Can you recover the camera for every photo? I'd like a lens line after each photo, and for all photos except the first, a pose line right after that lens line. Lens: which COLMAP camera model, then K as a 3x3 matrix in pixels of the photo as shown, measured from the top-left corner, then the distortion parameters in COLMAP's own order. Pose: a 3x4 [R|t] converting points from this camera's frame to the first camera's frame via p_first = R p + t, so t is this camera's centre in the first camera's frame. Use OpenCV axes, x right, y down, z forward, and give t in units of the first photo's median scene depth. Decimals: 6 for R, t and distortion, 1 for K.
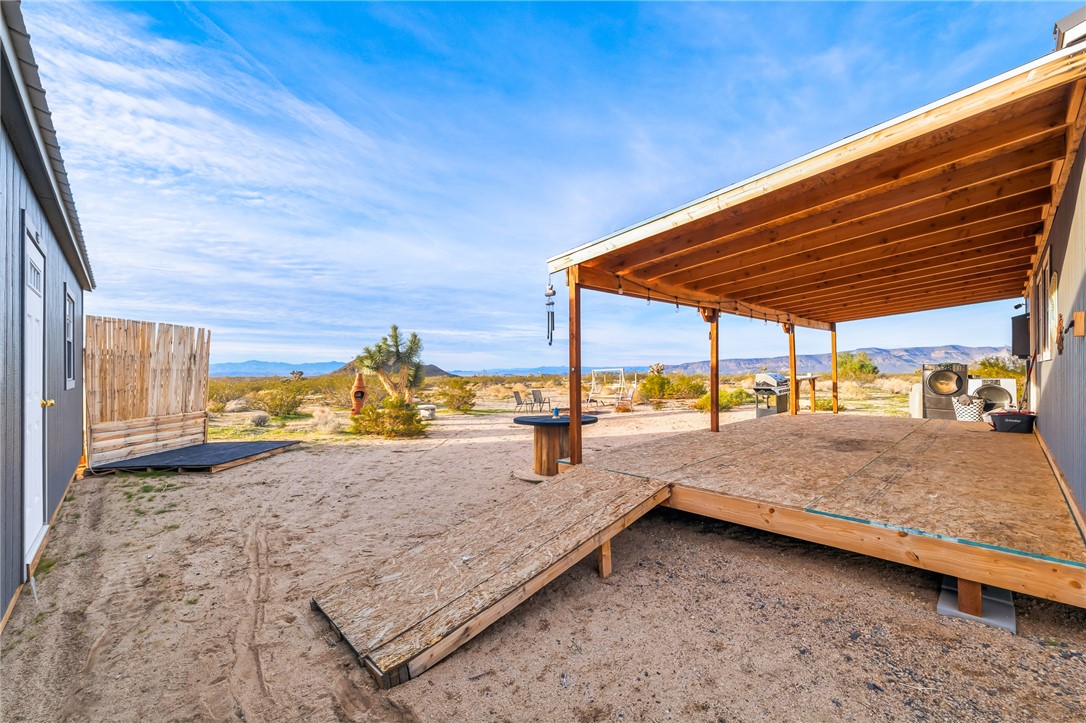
lens RADIAL K [[448.8, 0, 537.7], [0, 448.8, 364.4], [0, 0, 1]] dist [0.004406, -0.000640]
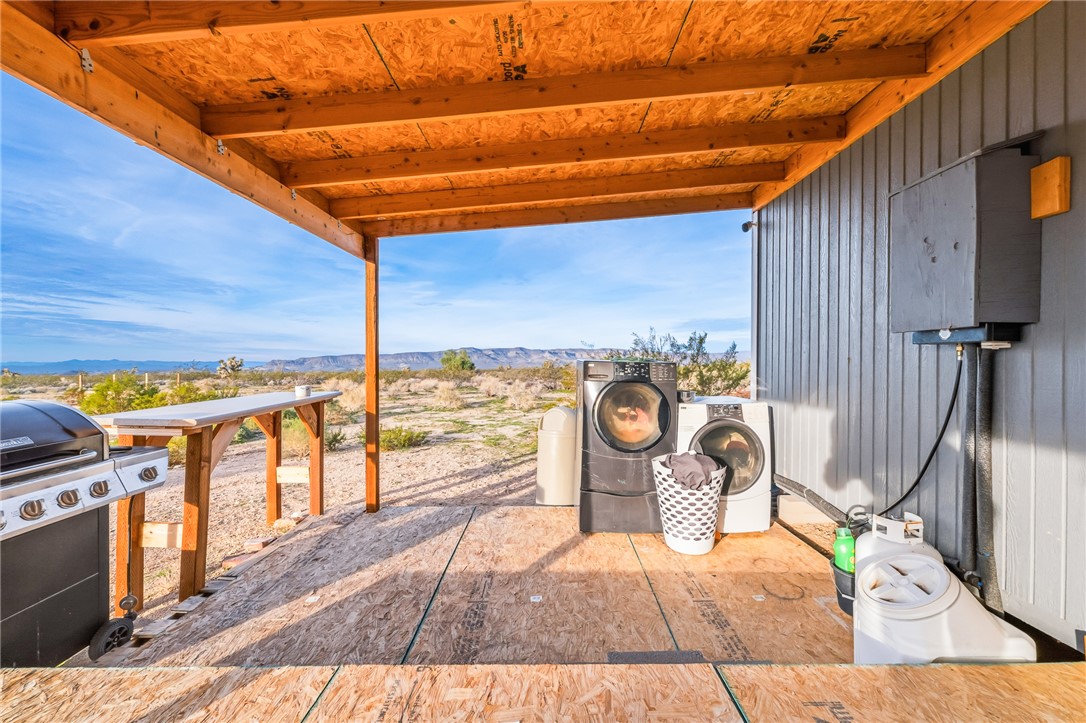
lens RADIAL K [[459.6, 0, 542.7], [0, 459.6, 357.3], [0, 0, 1]] dist [0.000452, -0.000086]
pose [[0.700022, 0.015706, 0.713948, 0.180400], [-0.011613, 0.999876, -0.010610, 0.000141], [-0.714027, -0.000864, 0.700118, 0.240009]]
